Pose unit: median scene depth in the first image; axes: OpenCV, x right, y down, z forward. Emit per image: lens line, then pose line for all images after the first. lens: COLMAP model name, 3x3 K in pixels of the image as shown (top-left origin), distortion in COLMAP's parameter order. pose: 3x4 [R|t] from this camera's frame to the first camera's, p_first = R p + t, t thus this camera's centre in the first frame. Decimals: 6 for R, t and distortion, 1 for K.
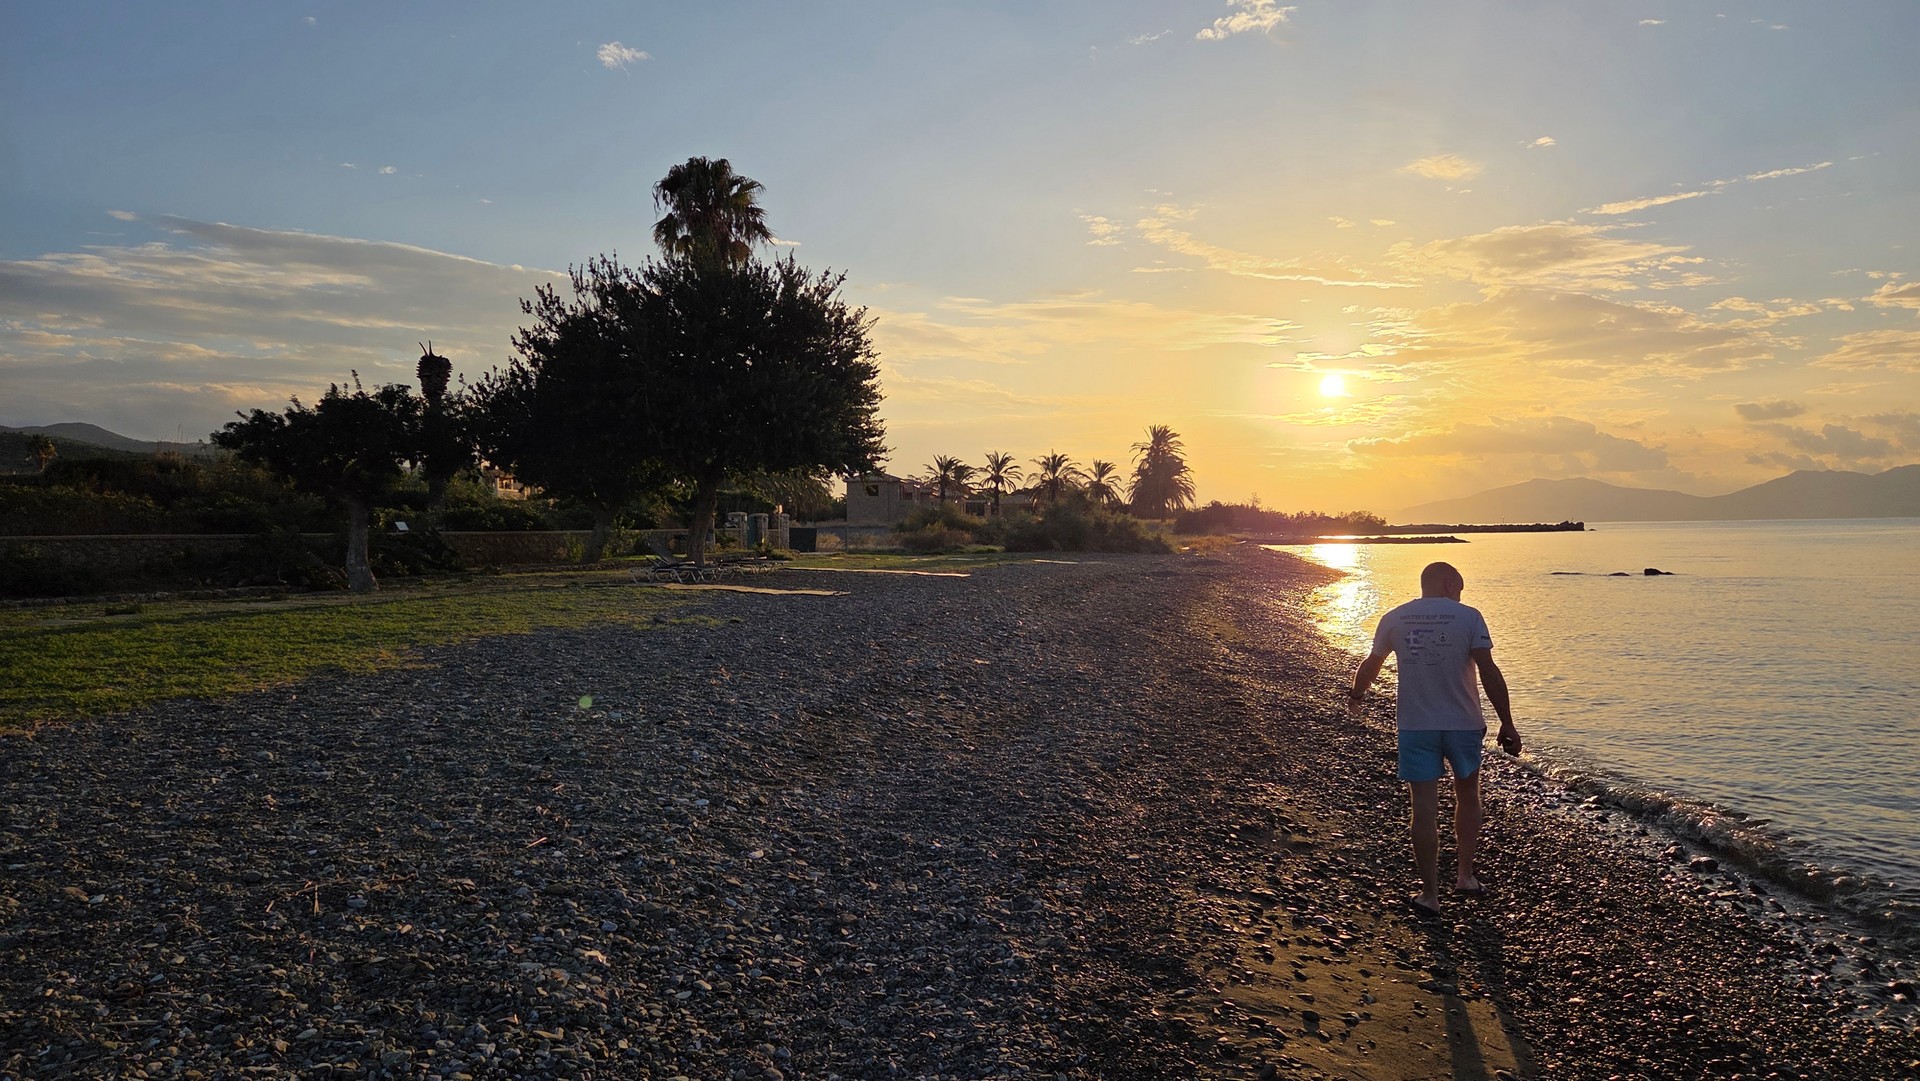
lens RADIAL K [[1326.6, 0, 956.8], [0, 1326.6, 530.1], [0, 0, 1]] dist [0.077616, -0.066921]
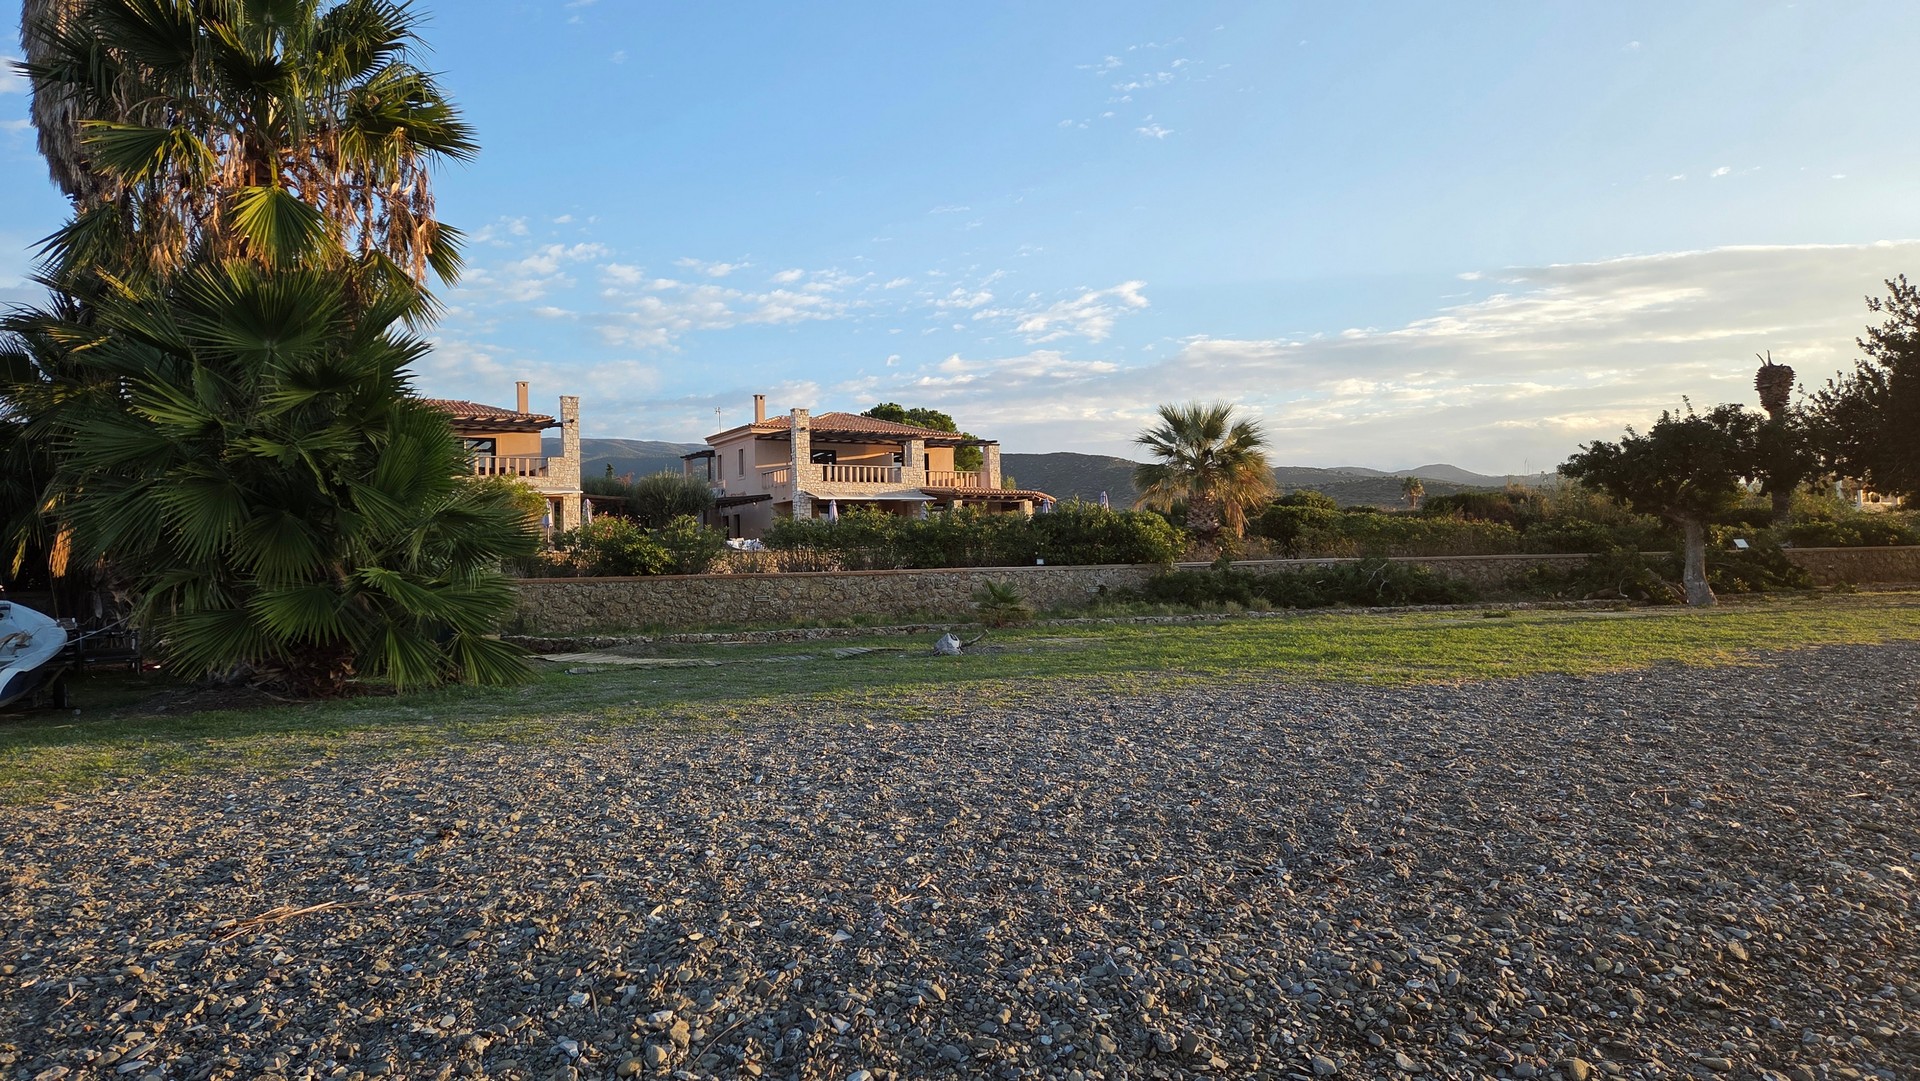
lens RADIAL K [[1326.6, 0, 956.8], [0, 1326.6, 530.1], [0, 0, 1]] dist [0.077616, -0.066921]
pose [[0.604493, -0.035405, -0.795823, 0.044347], [0.020809, 0.999373, -0.028654, 0.005232], [0.796339, 0.000761, 0.604851, -0.093781]]
